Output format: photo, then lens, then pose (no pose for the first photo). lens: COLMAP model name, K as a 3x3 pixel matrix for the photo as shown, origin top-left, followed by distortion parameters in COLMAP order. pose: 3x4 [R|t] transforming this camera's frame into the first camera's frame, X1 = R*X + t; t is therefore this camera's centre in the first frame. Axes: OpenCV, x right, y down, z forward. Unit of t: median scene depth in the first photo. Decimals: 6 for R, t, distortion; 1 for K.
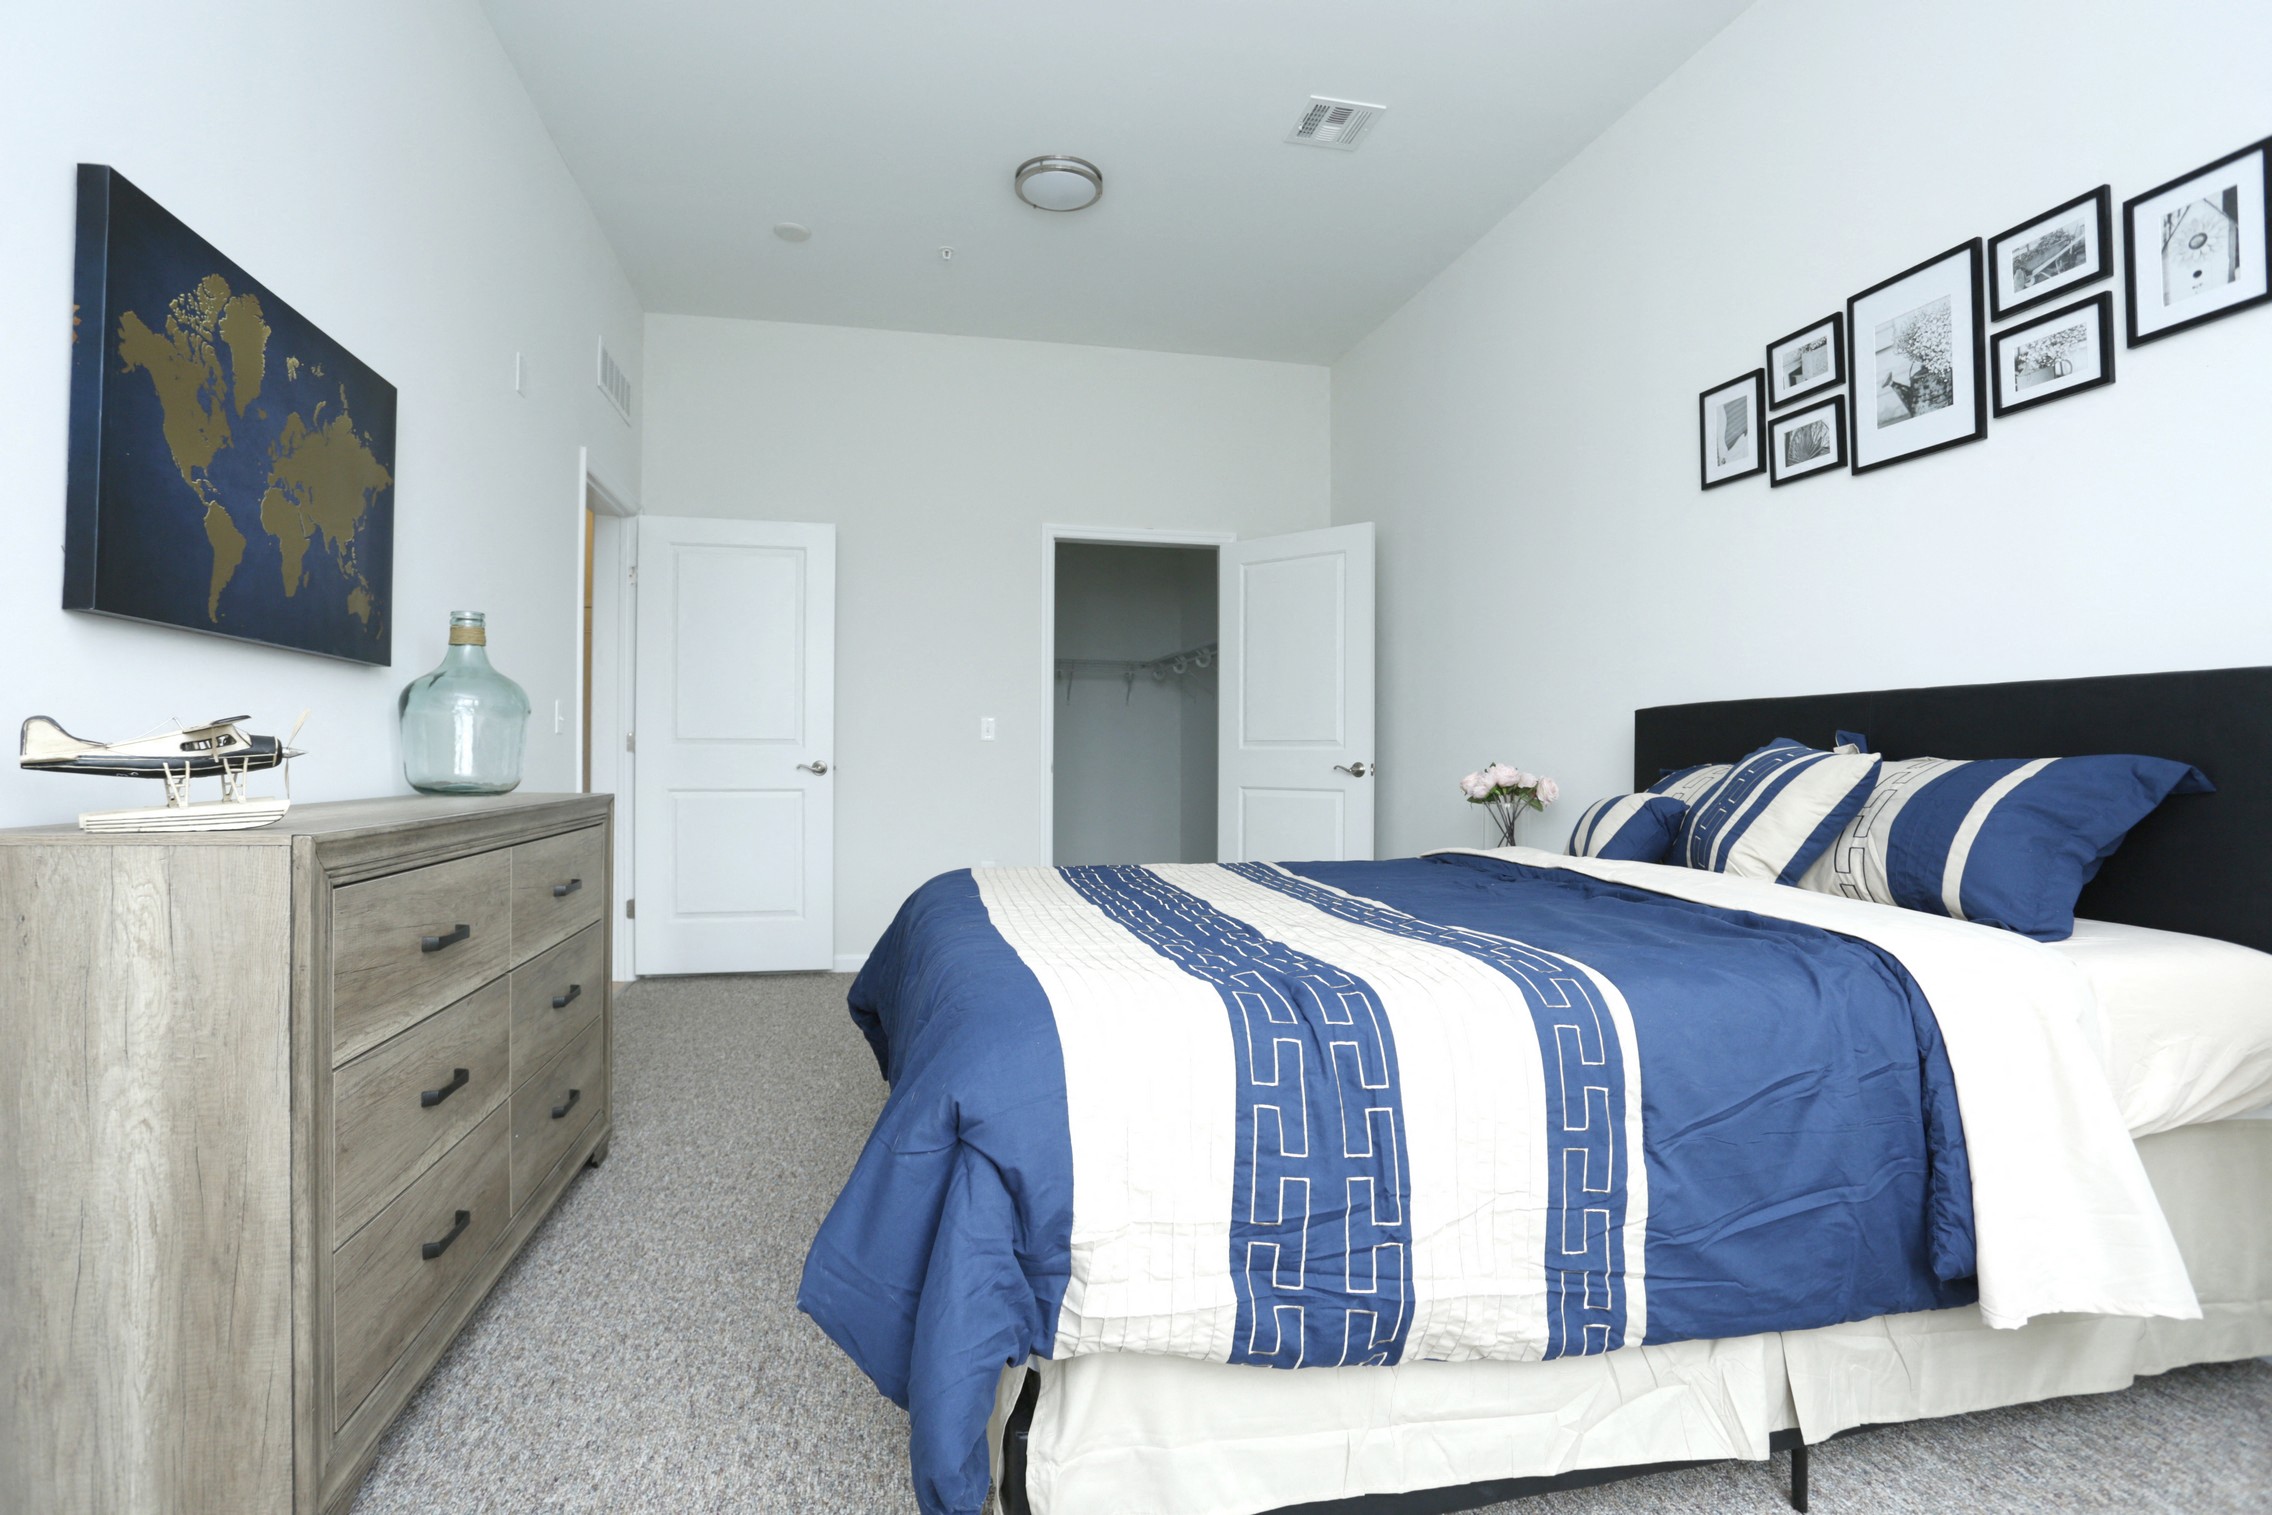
lens RADIAL K [[1104.9, 0, 1136.0], [0, 1104.9, 757.5], [0, 0, 1]] dist [-0.071233, 0.027608]
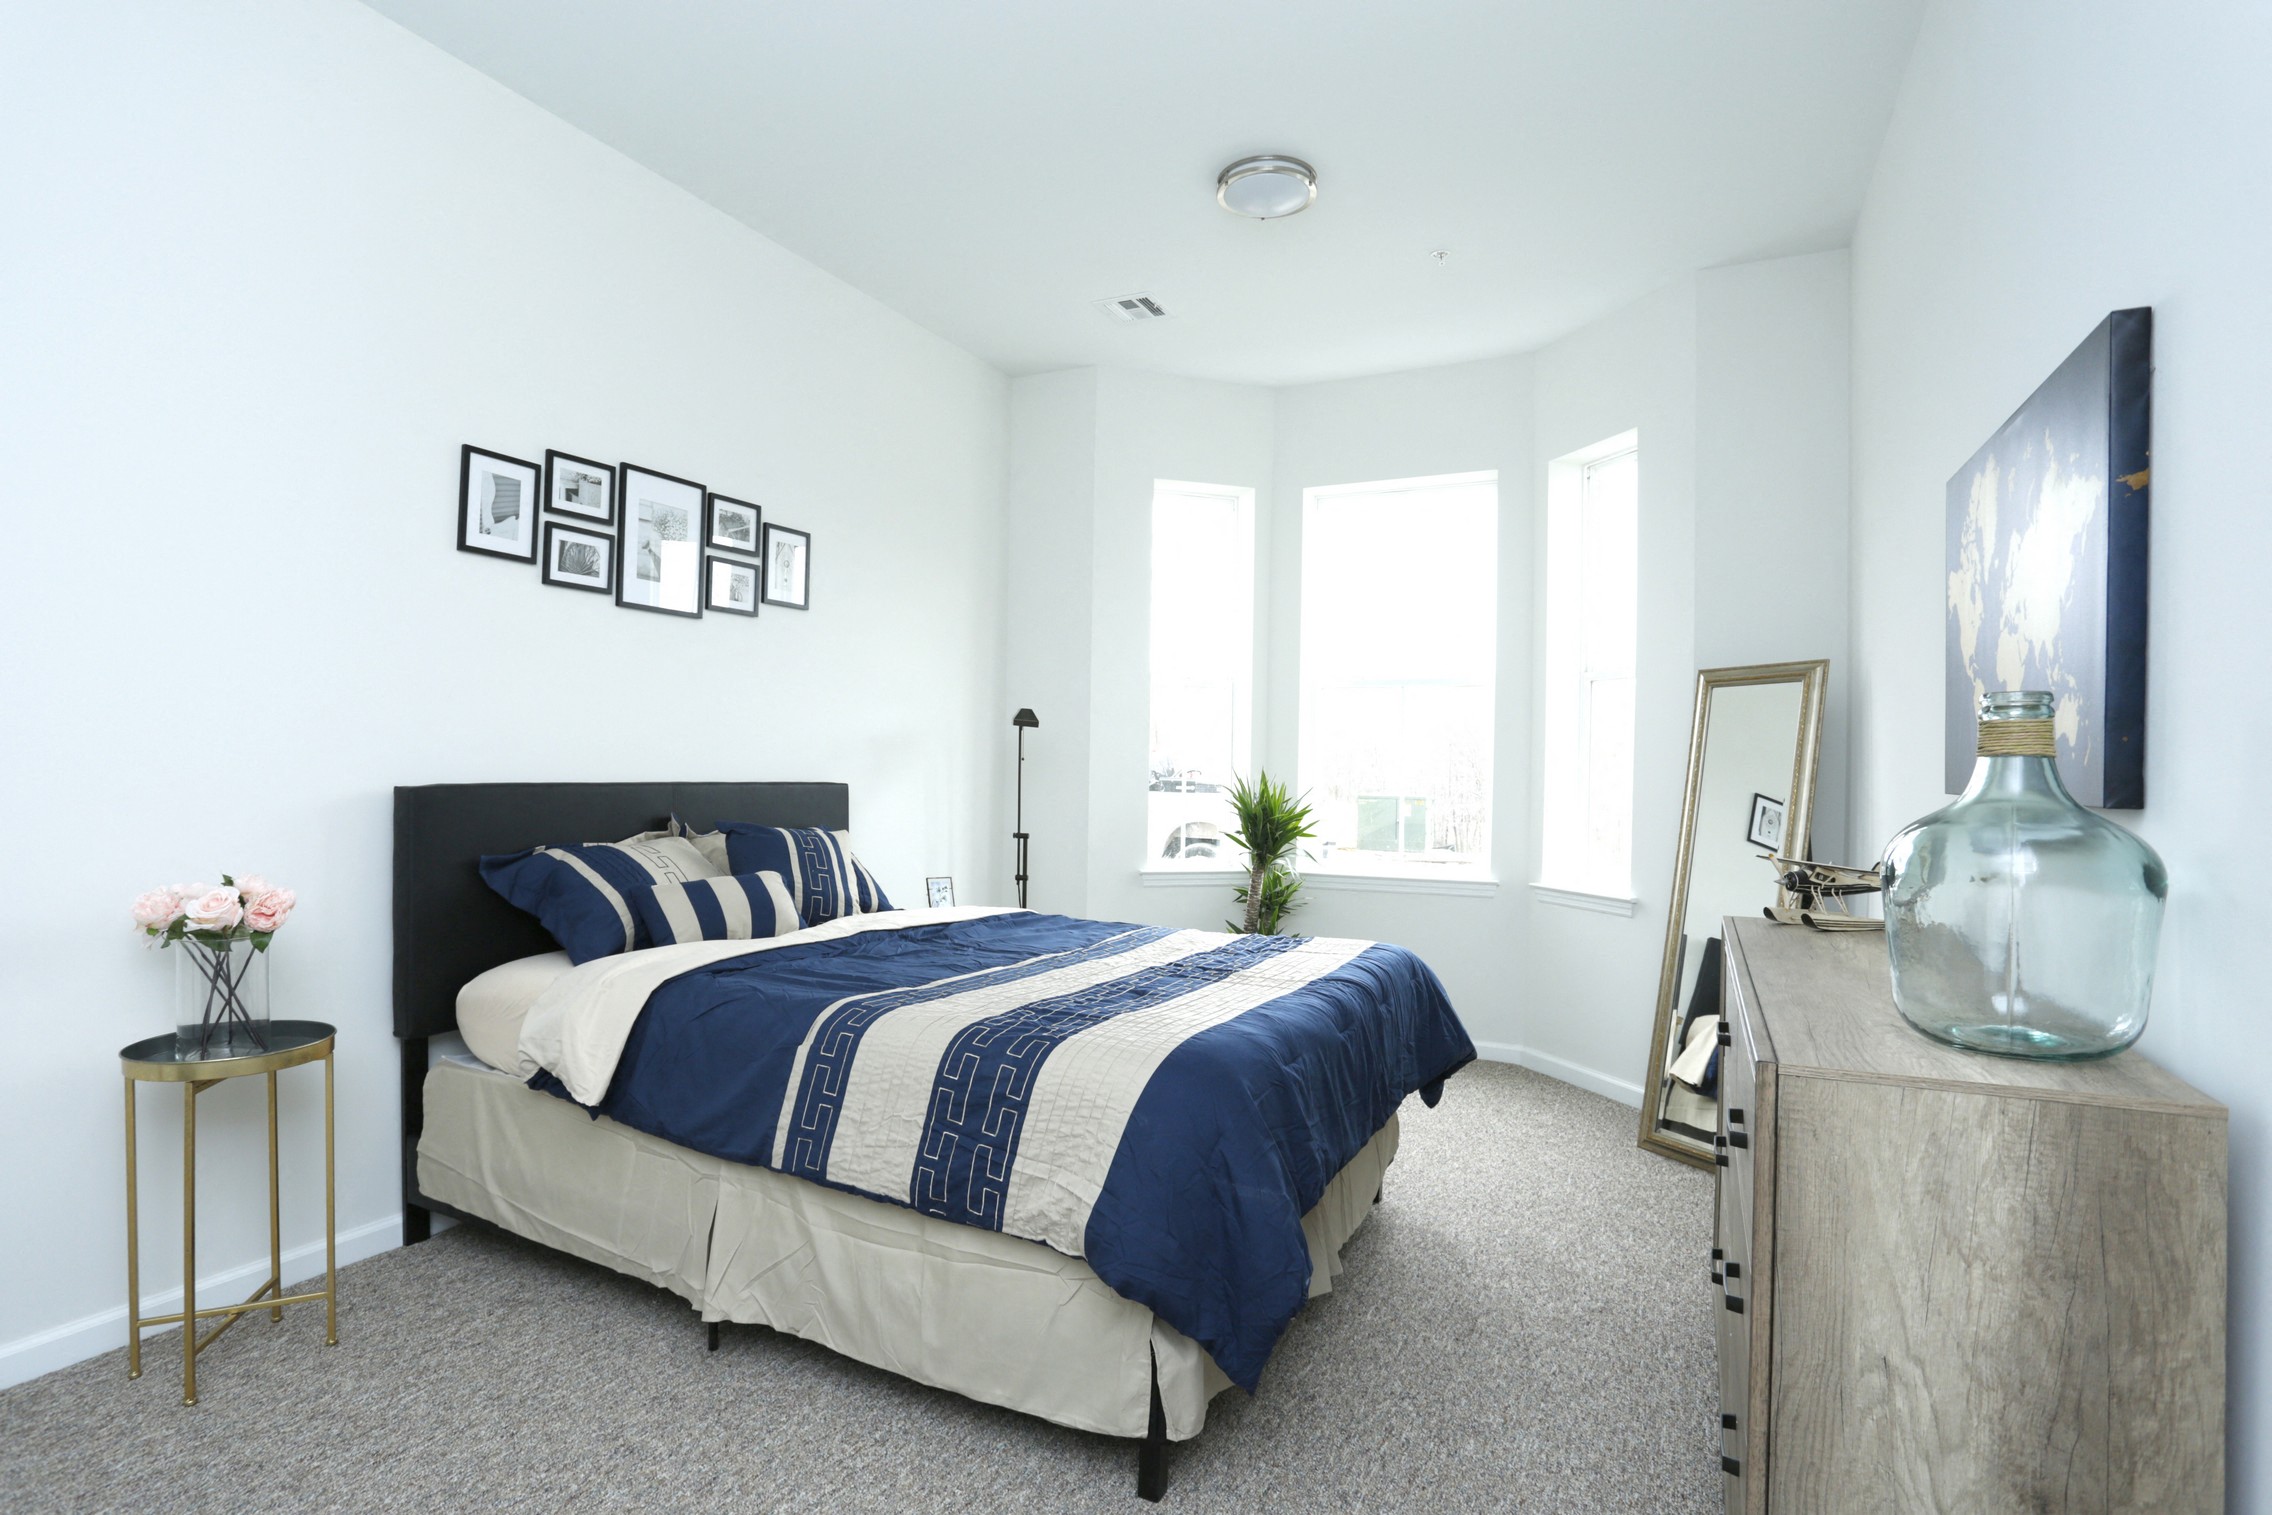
lens RADIAL K [[1150.8, 0, 1136.0], [0, 1150.8, 757.5], [0, 0, 1]] dist [-0.066087, 0.027046]
pose [[-0.783399, -0.011924, 0.621405, -0.602561], [-0.019725, 0.999789, -0.005682, -0.090172], [-0.621206, -0.016708, -0.783469, 1.615818]]
